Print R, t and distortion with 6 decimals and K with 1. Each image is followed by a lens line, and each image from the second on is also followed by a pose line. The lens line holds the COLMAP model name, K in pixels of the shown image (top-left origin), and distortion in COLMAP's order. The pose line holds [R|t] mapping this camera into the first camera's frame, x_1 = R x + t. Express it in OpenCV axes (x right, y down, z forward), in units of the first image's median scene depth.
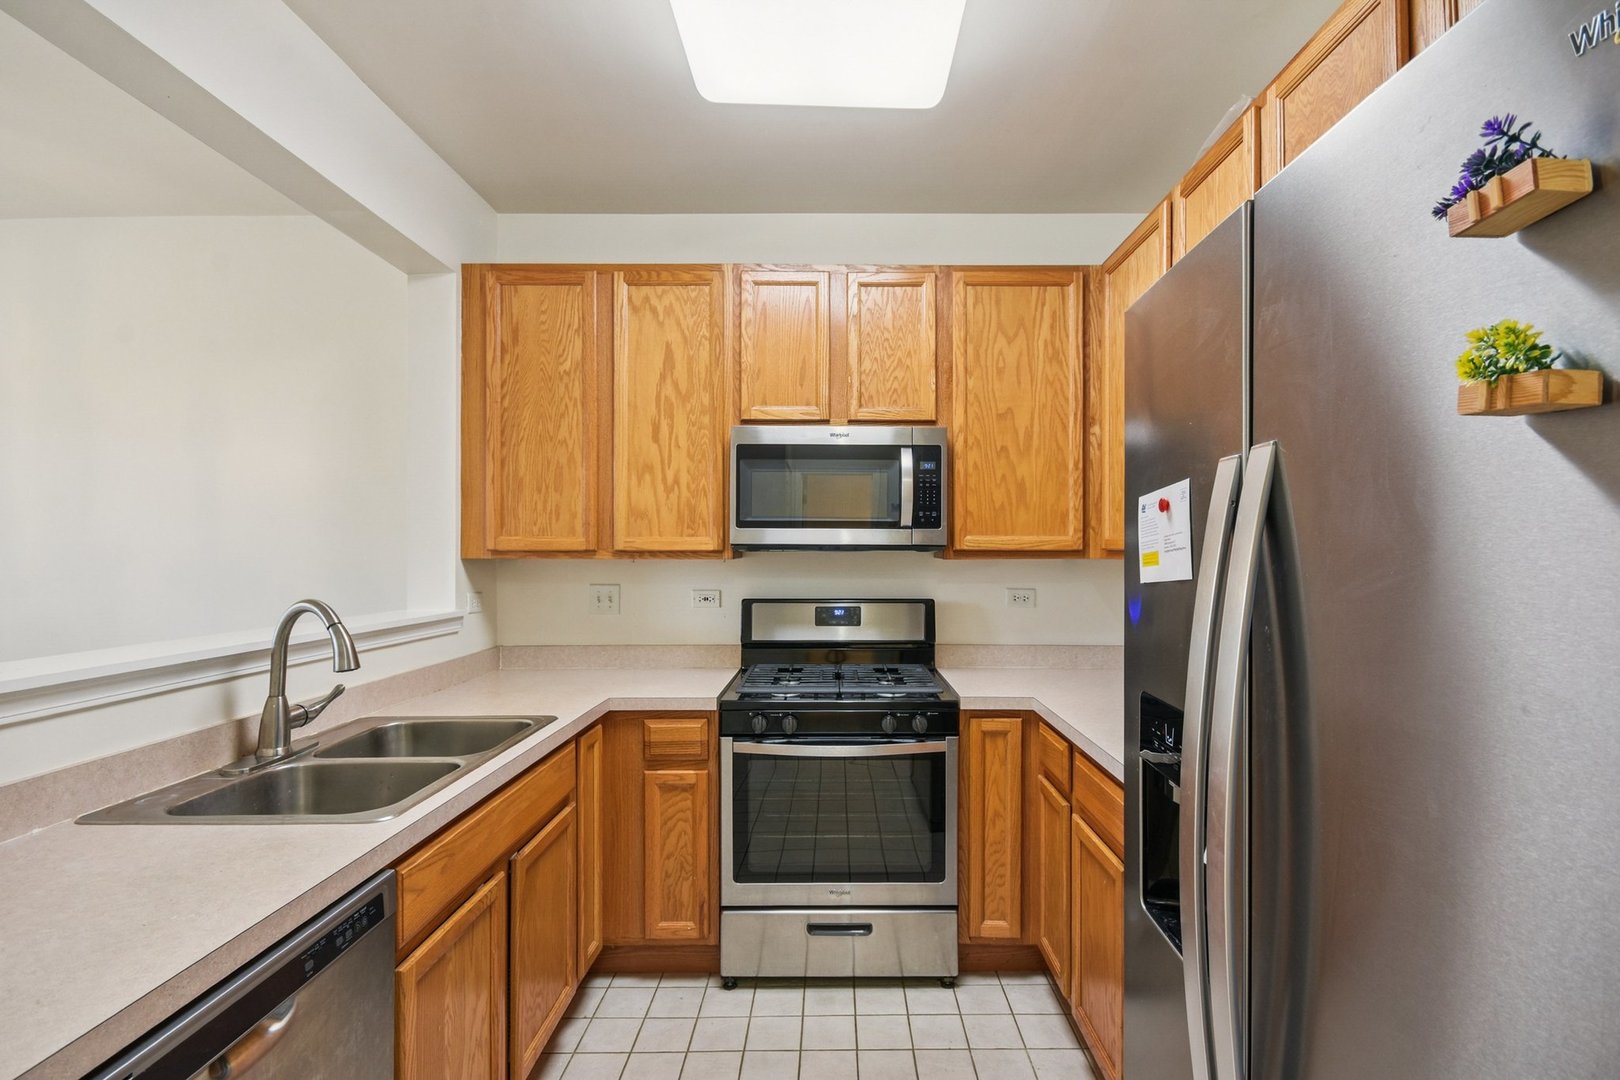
lens RADIAL K [[755.7, 0, 837.3], [0, 755.7, 550.9], [0, 0, 1]] dist [-0.002251, -0.000178]
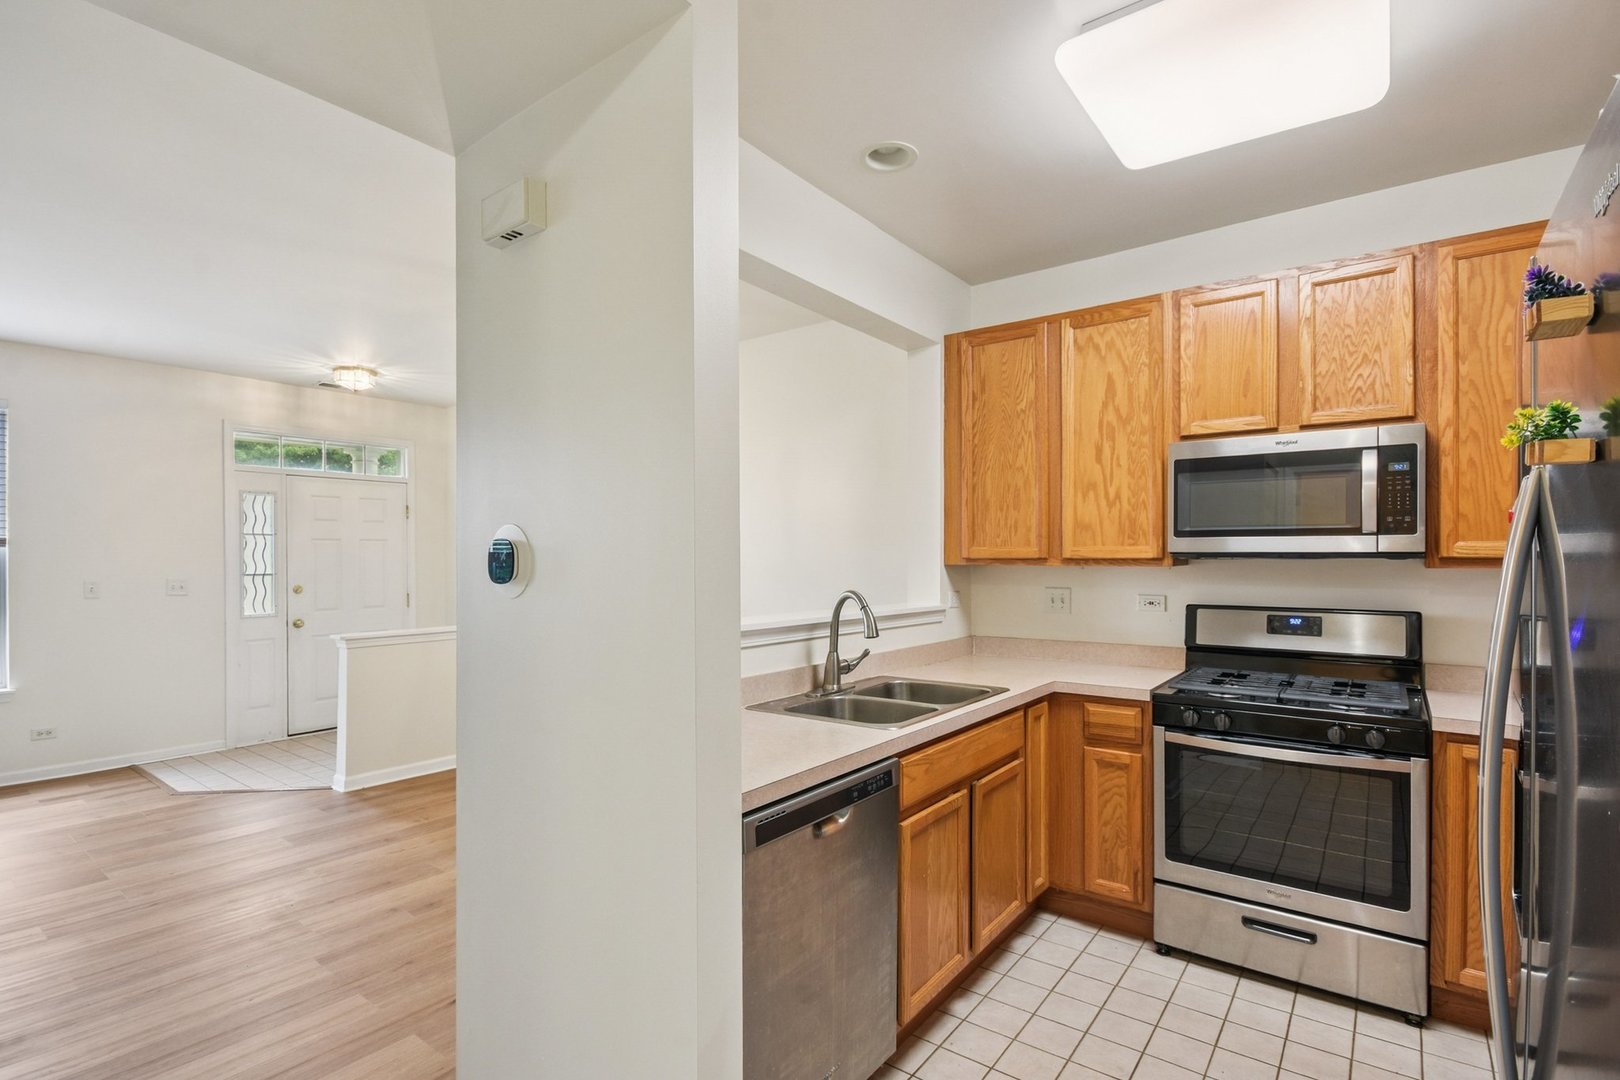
lens RADIAL K [[774.8, 0, 807.2], [0, 774.8, 557.2], [0, 0, 1]] dist [0.000201, 0.000237]
pose [[0.795899, -0.001409, -0.605427, 0.116531], [0.001729, 0.999999, -0.000054, -0.002888], [0.605427, -0.001004, 0.795901, -0.193844]]
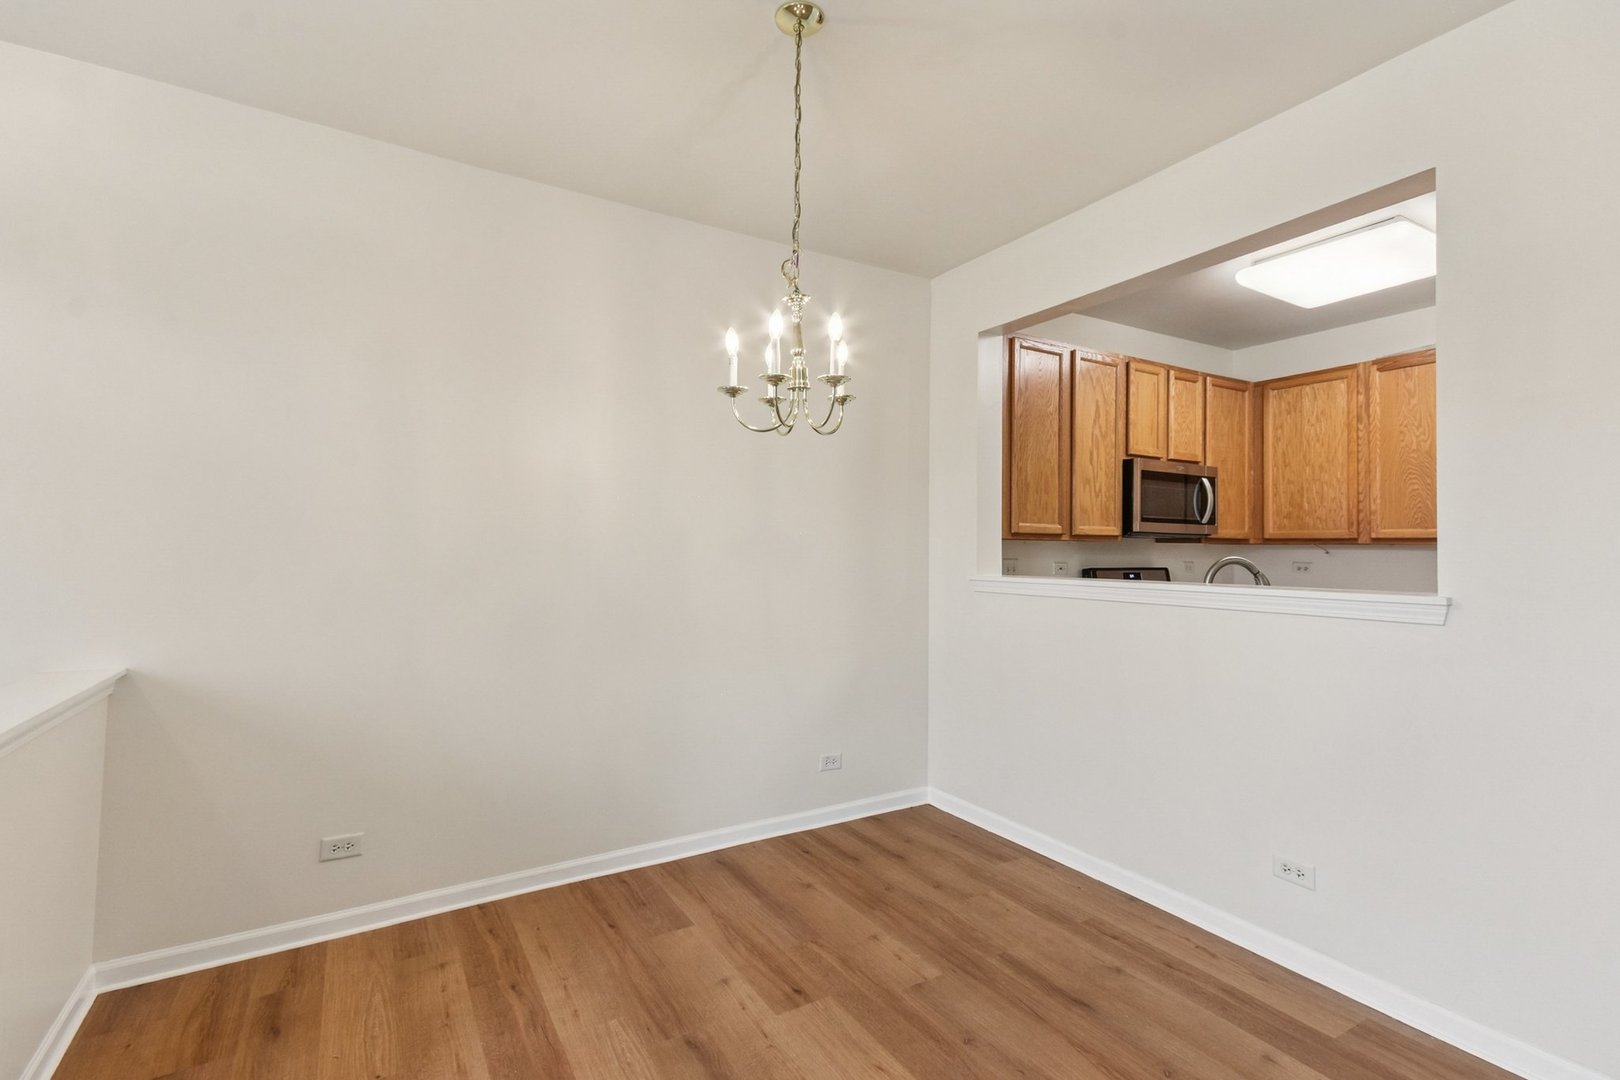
lens RADIAL K [[736.4, 0, 800.5], [0, 736.4, 531.8], [0, 0, 1]] dist [0.037811, -0.000123]
pose [[0.862162, 0.019253, 0.506266, -1.514242], [-0.008147, 0.999675, -0.024143, 0.034130], [-0.506567, 0.016690, 0.862039, 0.007240]]
